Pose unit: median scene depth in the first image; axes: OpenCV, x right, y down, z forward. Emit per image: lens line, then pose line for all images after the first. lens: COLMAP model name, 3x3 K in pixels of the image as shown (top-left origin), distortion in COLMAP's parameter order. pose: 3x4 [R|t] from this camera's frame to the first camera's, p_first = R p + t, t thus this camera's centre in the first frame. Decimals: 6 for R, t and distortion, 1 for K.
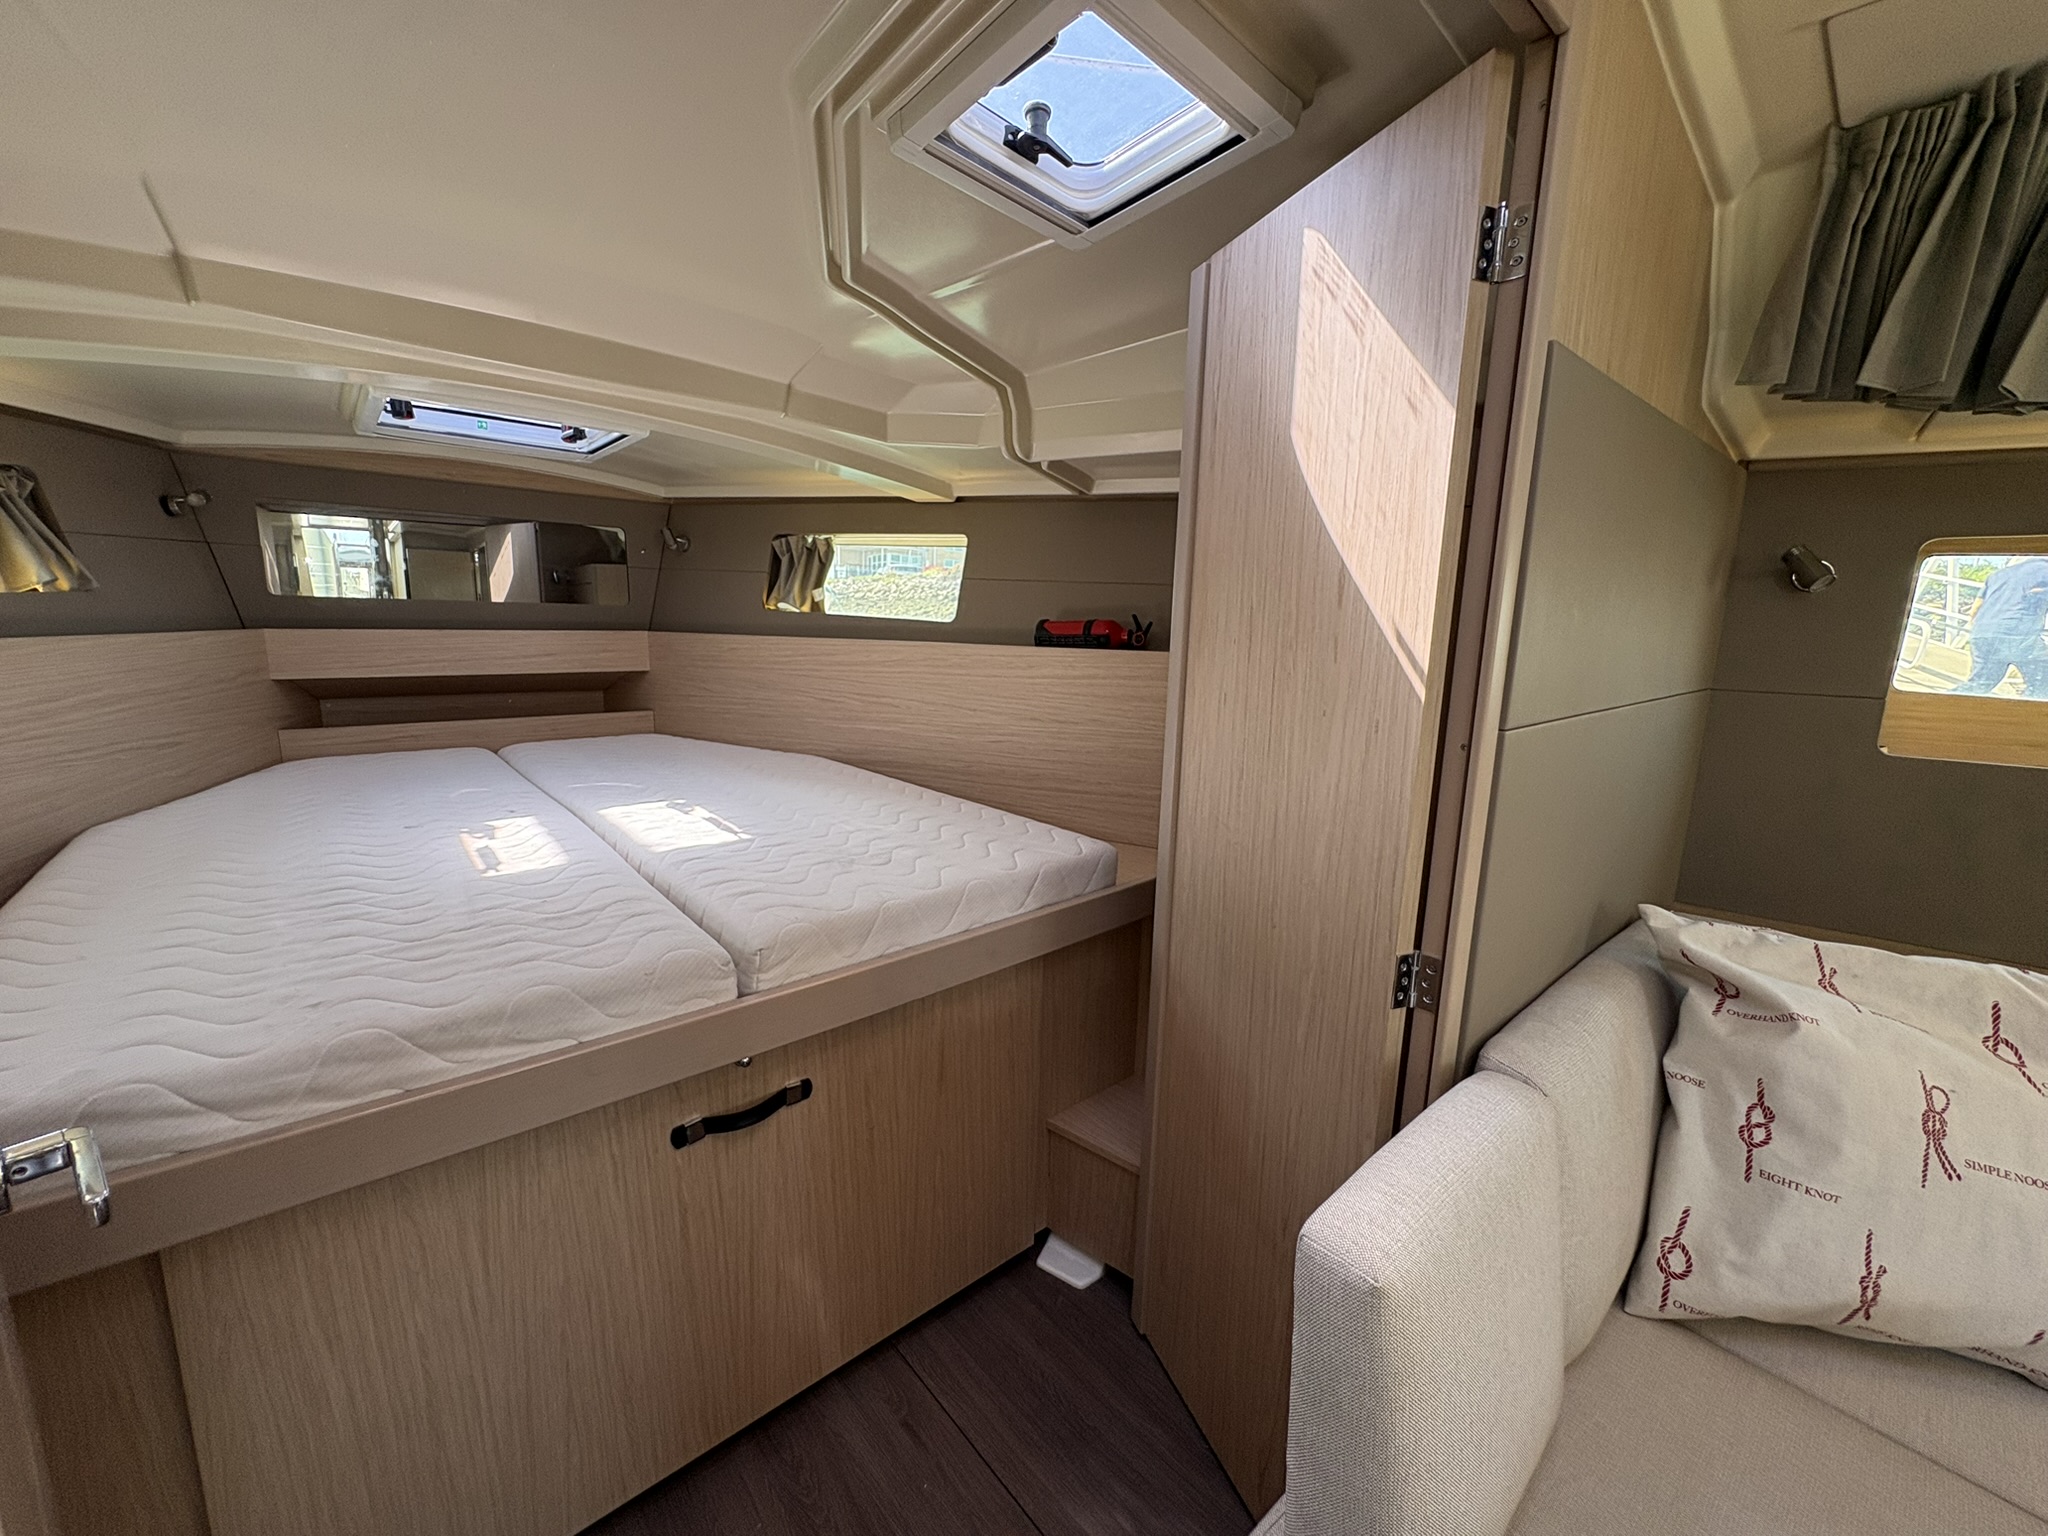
lens RADIAL K [[815.9, 0, 1019.7], [0, 815.9, 760.4], [0, 0, 1]] dist [0.005454, -0.001118]
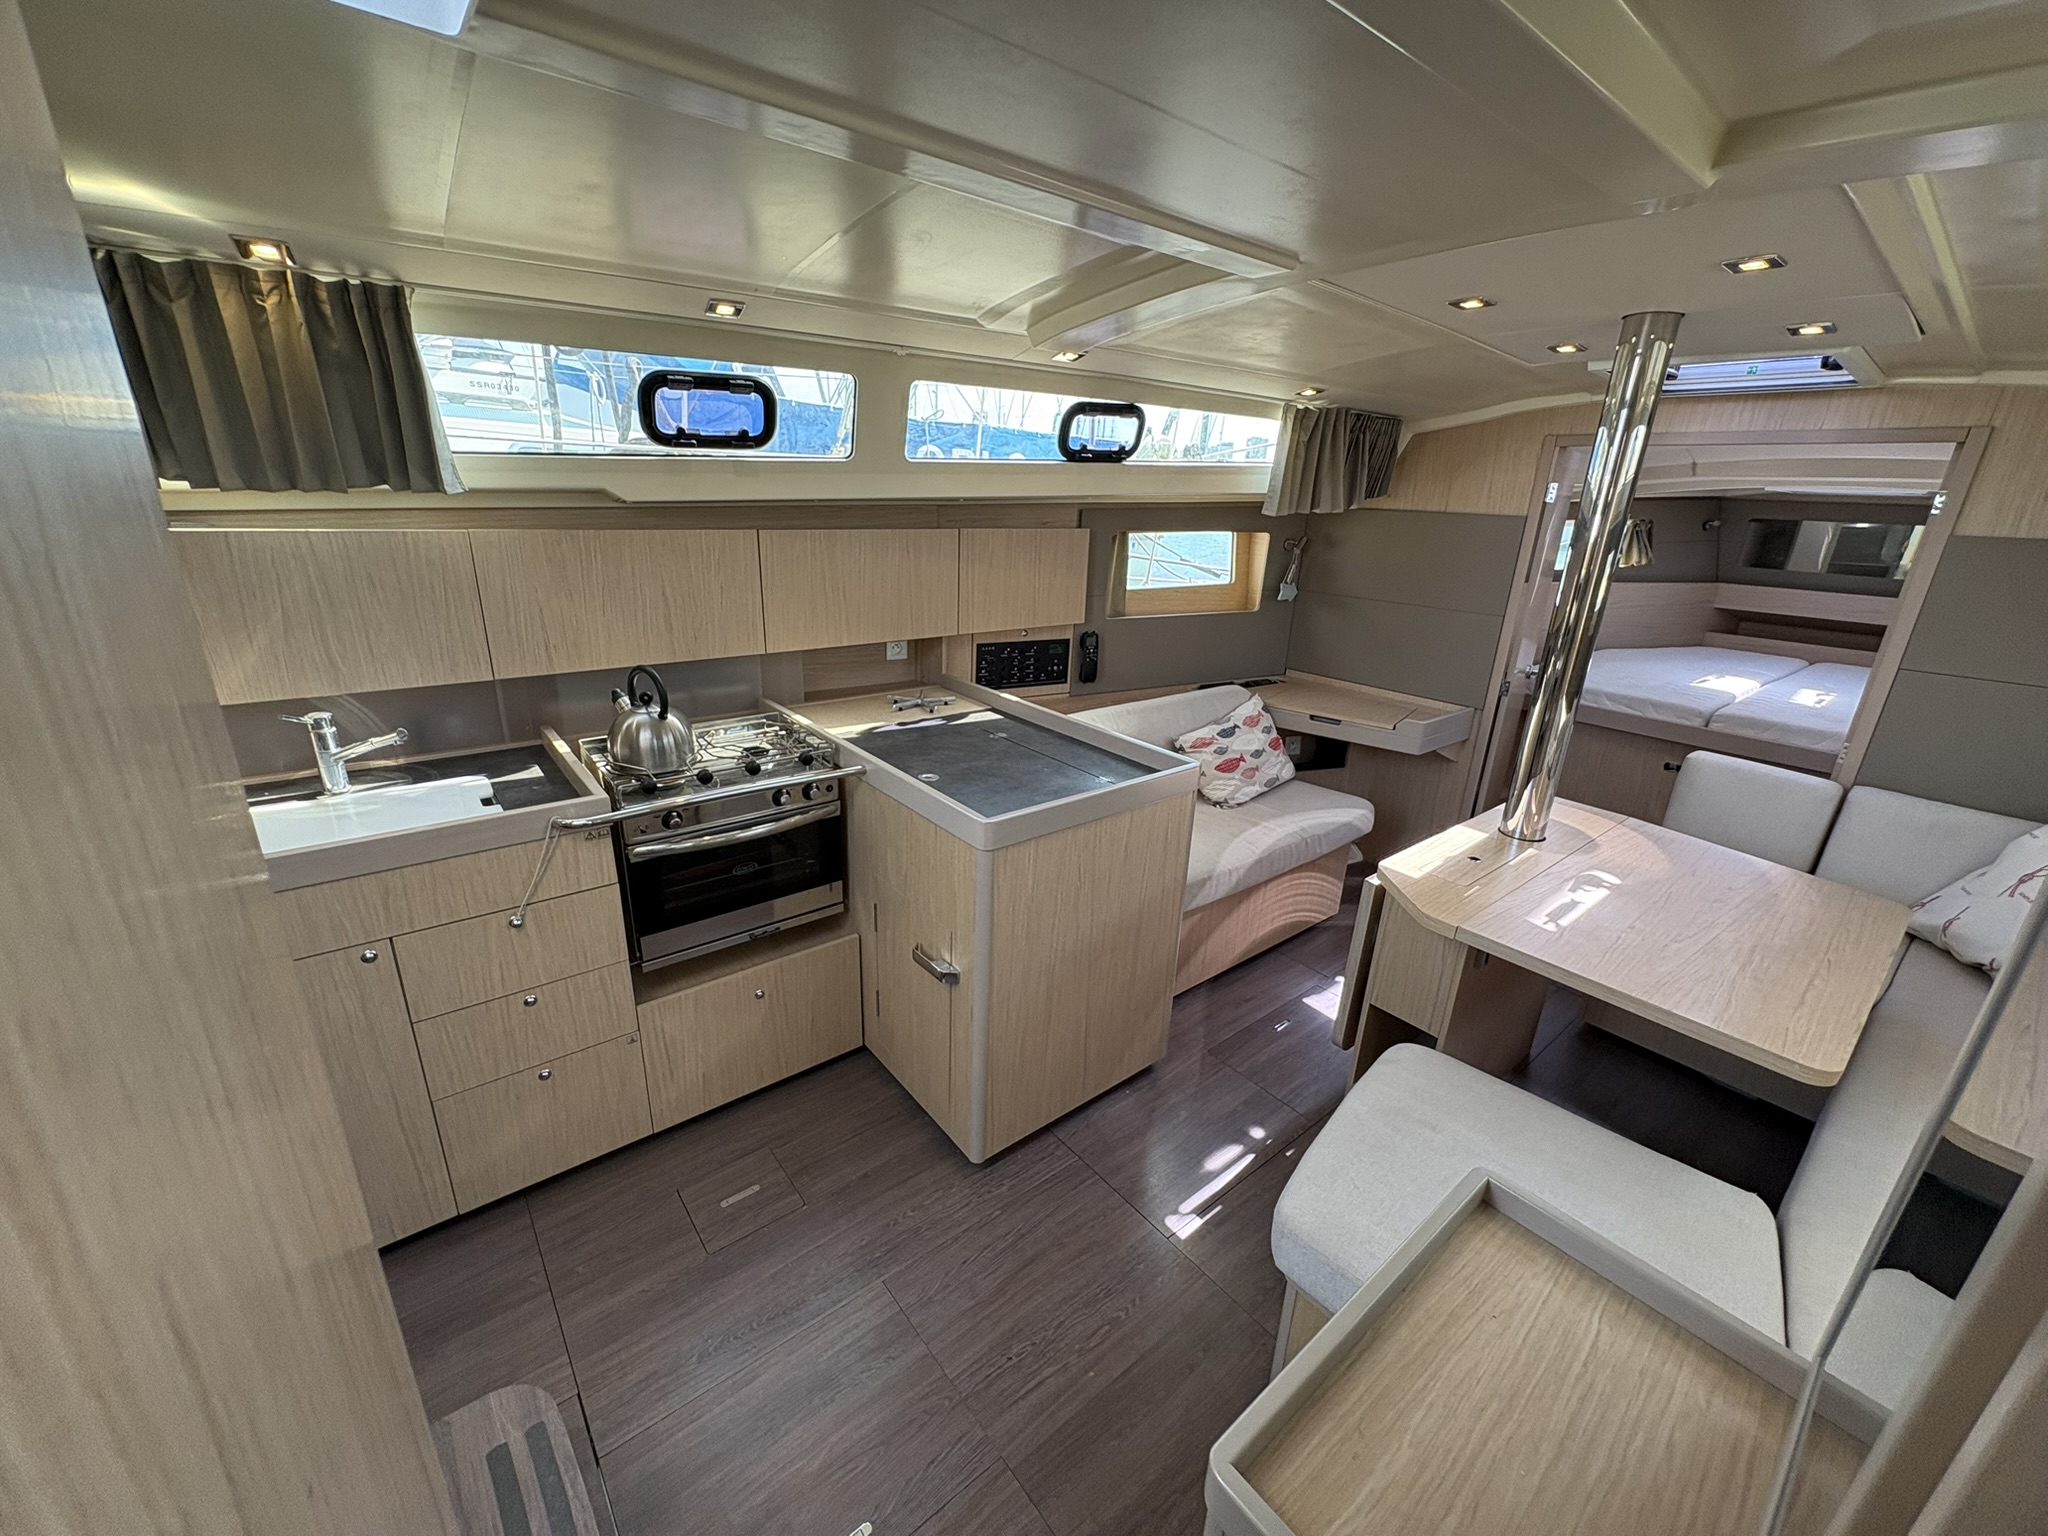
lens RADIAL K [[815.9, 0, 1024.7], [0, 815.9, 773.3], [0, 0, 1]] dist [0.005454, -0.001118]
pose [[-0.031668, 0.308676, -0.950640, 2.309235], [-0.211679, 0.927471, 0.308204, 0.043774], [0.976826, 0.210991, 0.035970, -1.303224]]
